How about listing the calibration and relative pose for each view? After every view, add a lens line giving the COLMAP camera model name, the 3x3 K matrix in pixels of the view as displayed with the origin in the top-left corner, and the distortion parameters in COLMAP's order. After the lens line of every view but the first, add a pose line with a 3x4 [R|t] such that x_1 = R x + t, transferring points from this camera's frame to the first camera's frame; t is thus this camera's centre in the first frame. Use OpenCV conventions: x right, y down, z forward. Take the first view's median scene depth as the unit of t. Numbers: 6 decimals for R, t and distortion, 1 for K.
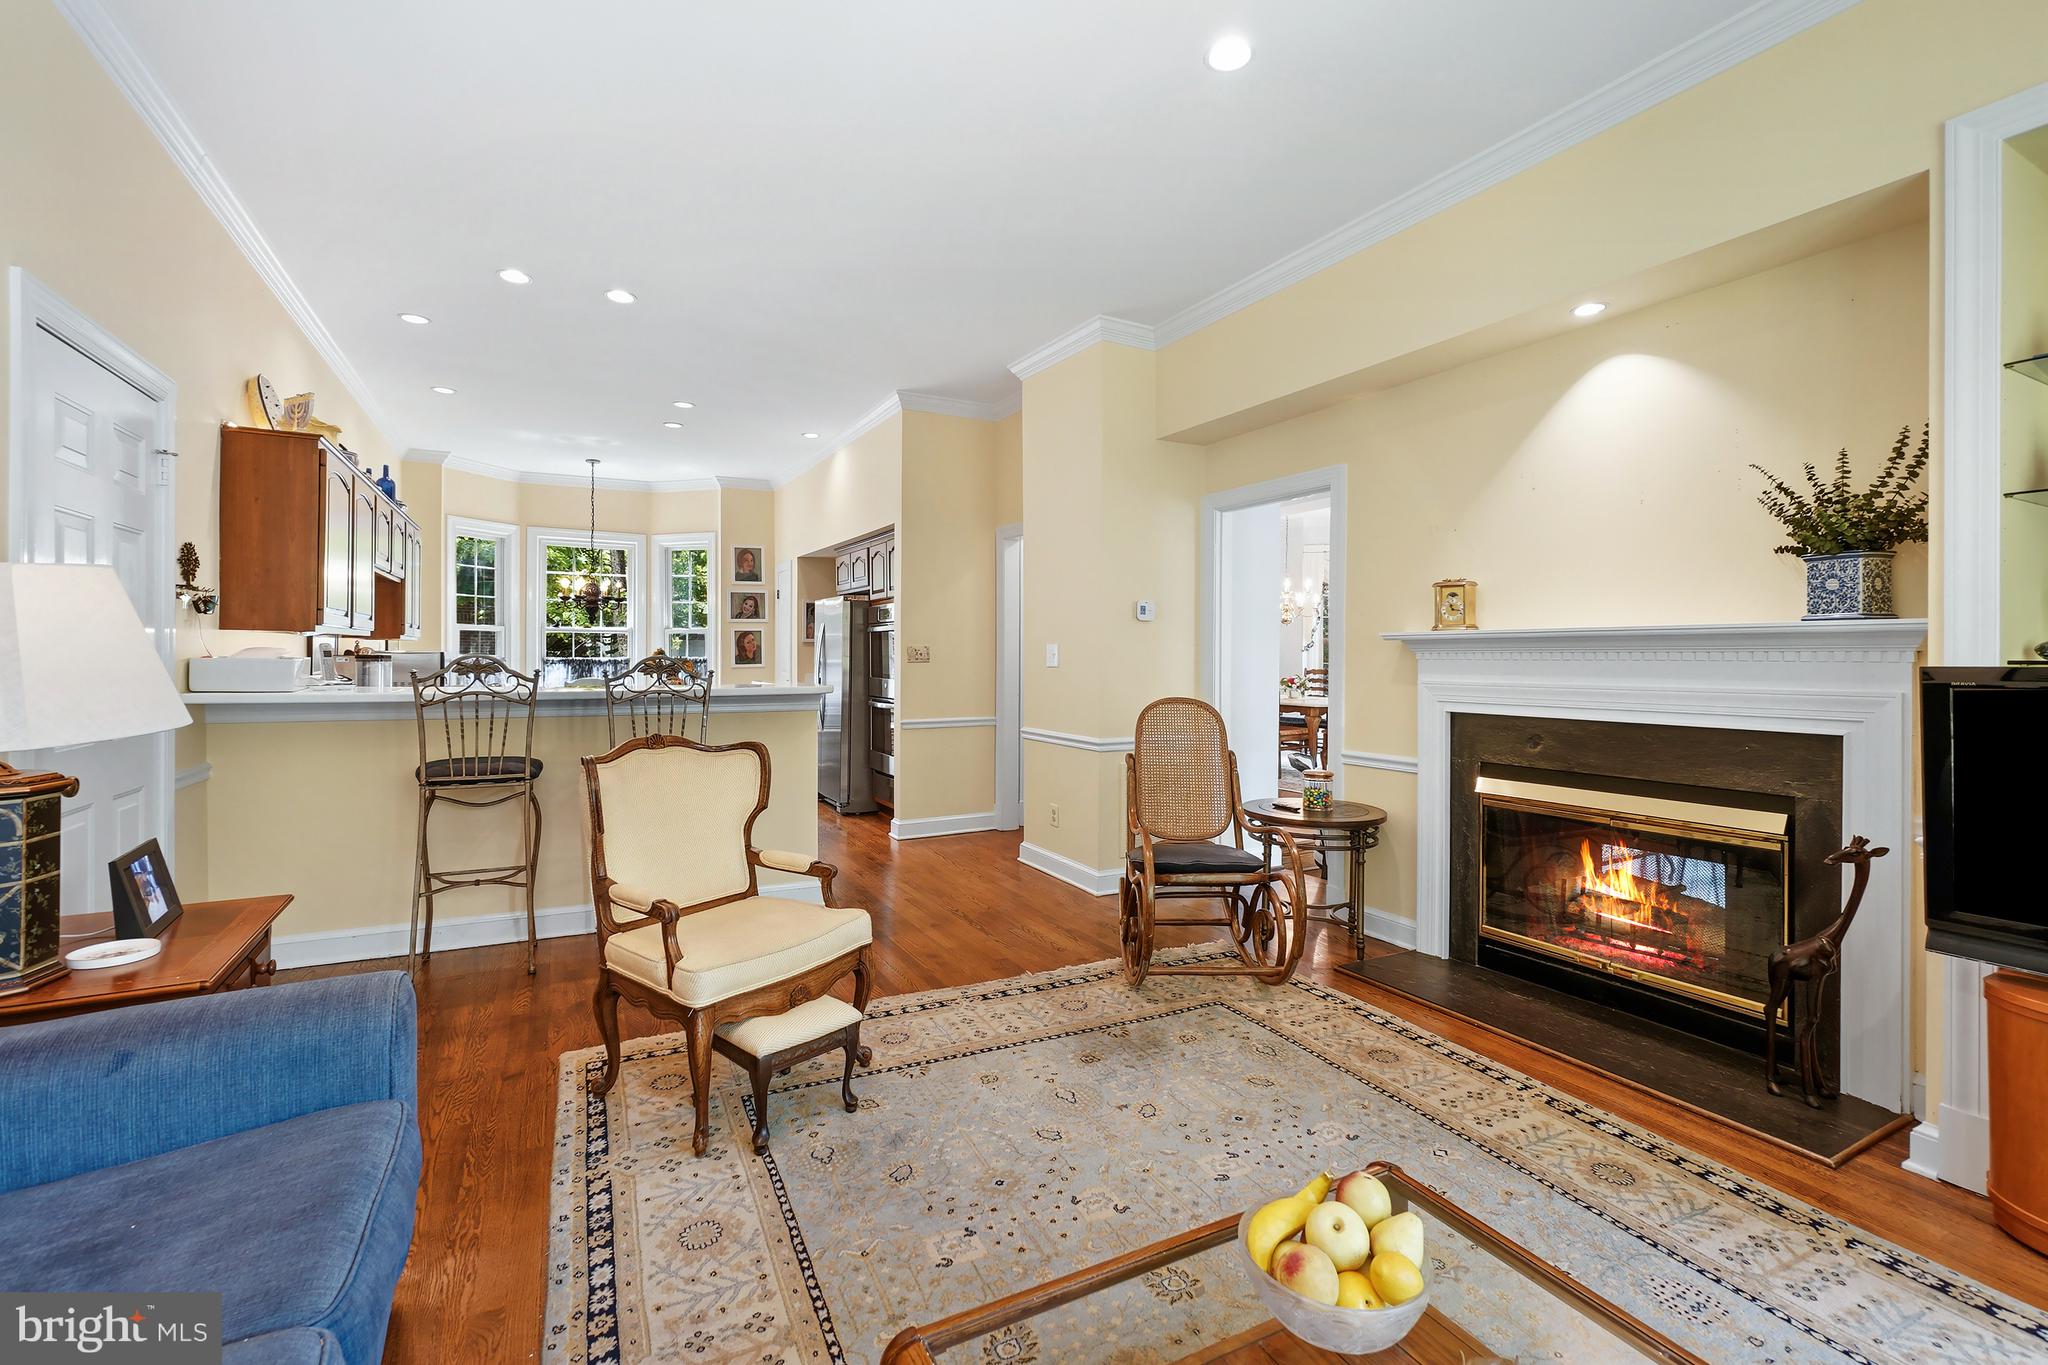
lens RADIAL K [[893.4, 0, 1023.6], [0, 893.4, 662.4], [0, 0, 1]] dist [0.001415, 0.000344]
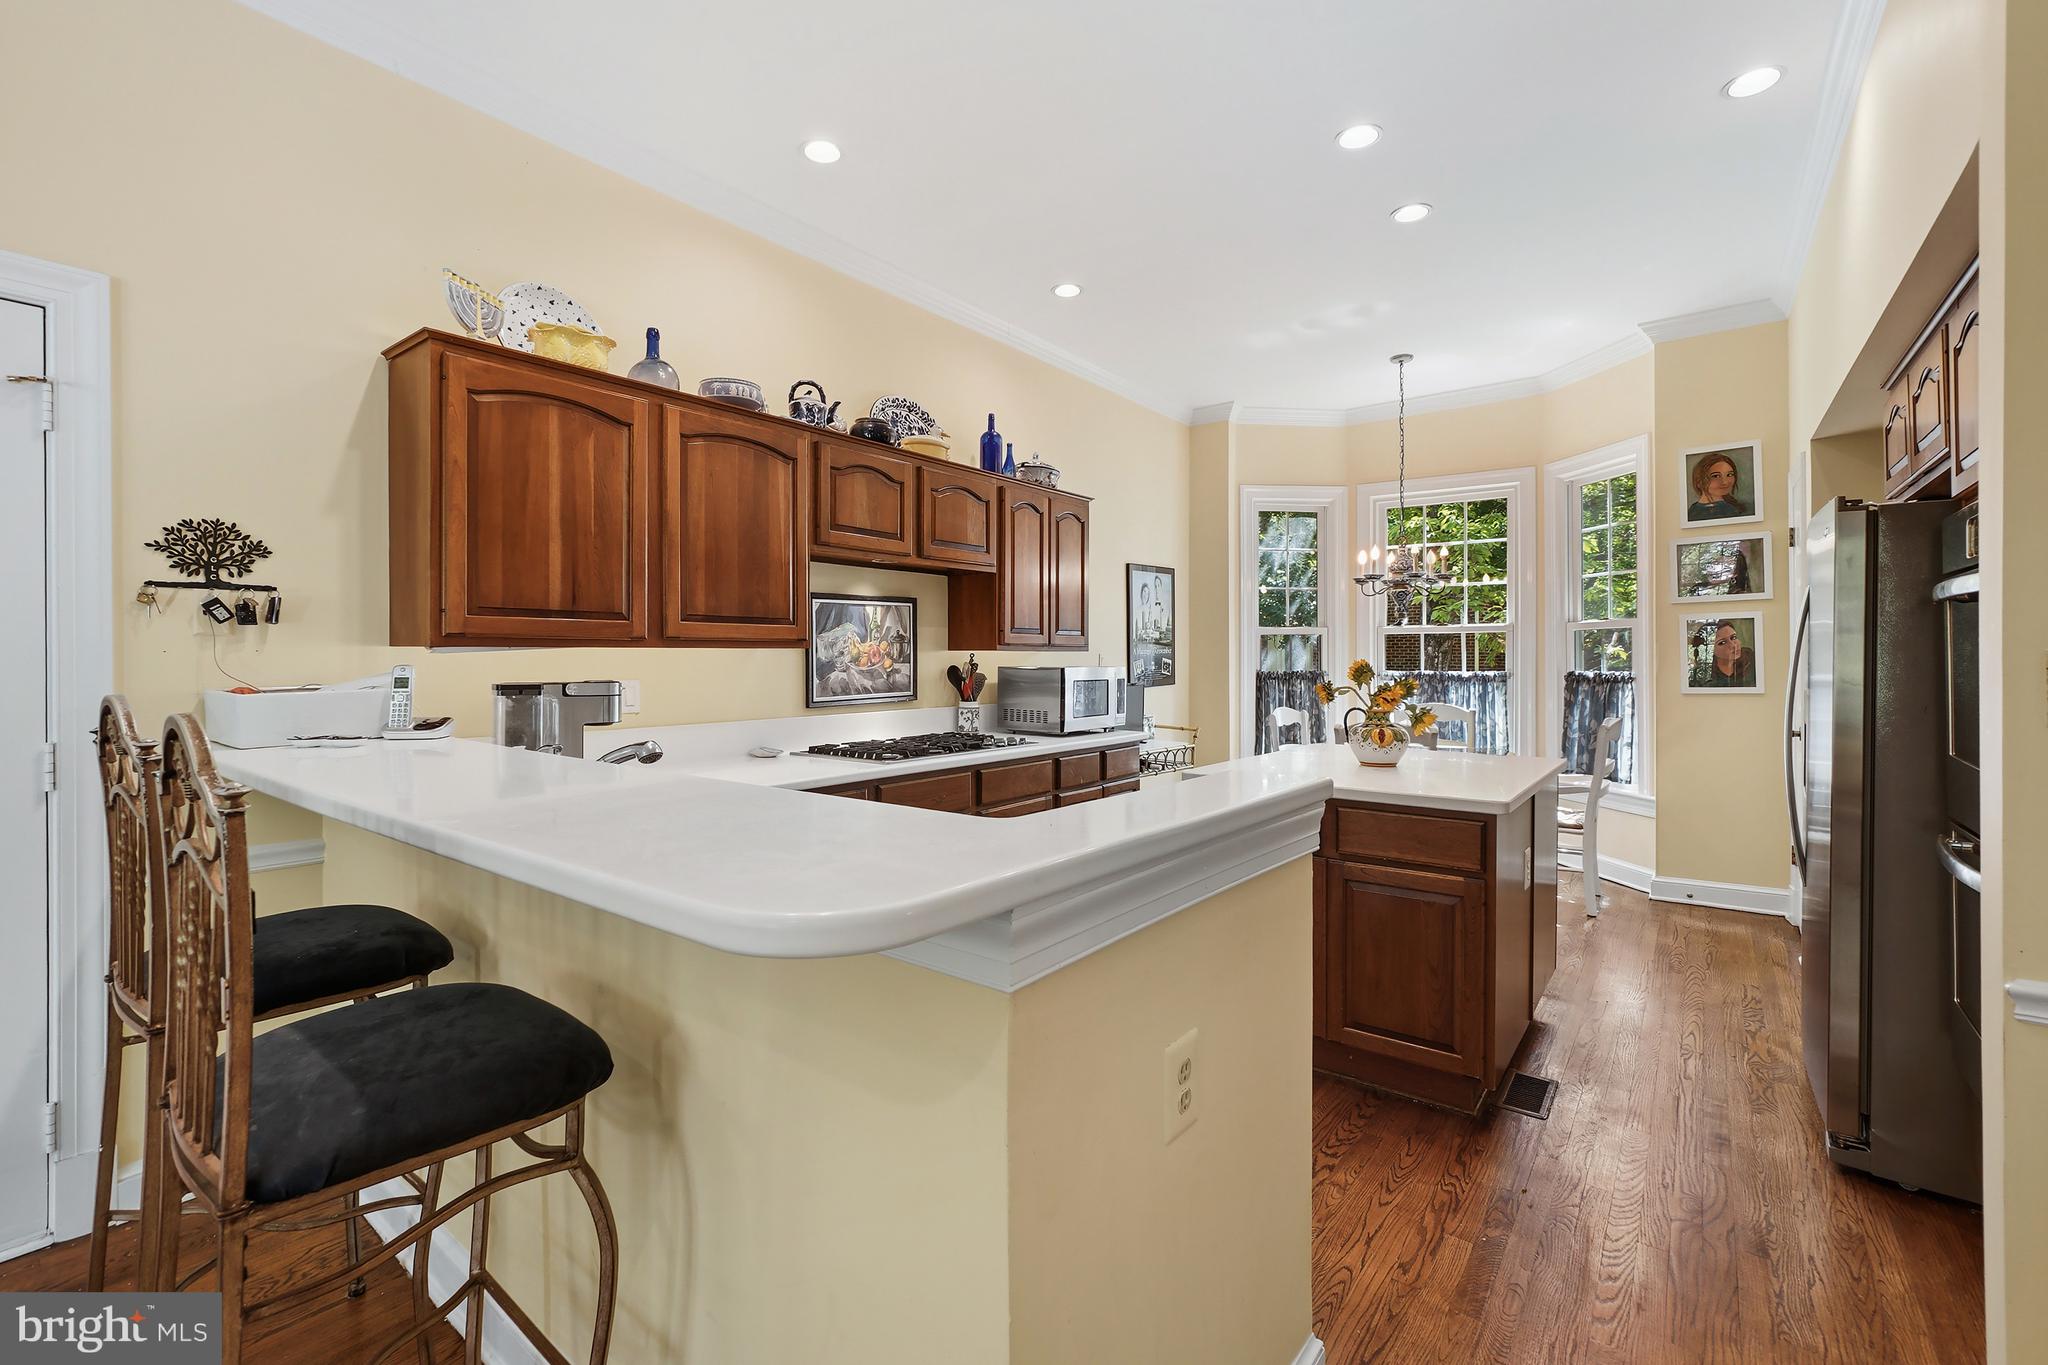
lens RADIAL K [[893.4, 0, 1022.4], [0, 893.4, 661.7], [0, 0, 1]] dist [0.001415, 0.000344]
pose [[0.423432, -0.002216, -0.905925, -0.025350], [-0.002215, 0.999991, -0.003482, -0.009467], [0.905925, 0.003481, 0.423423, 0.446052]]
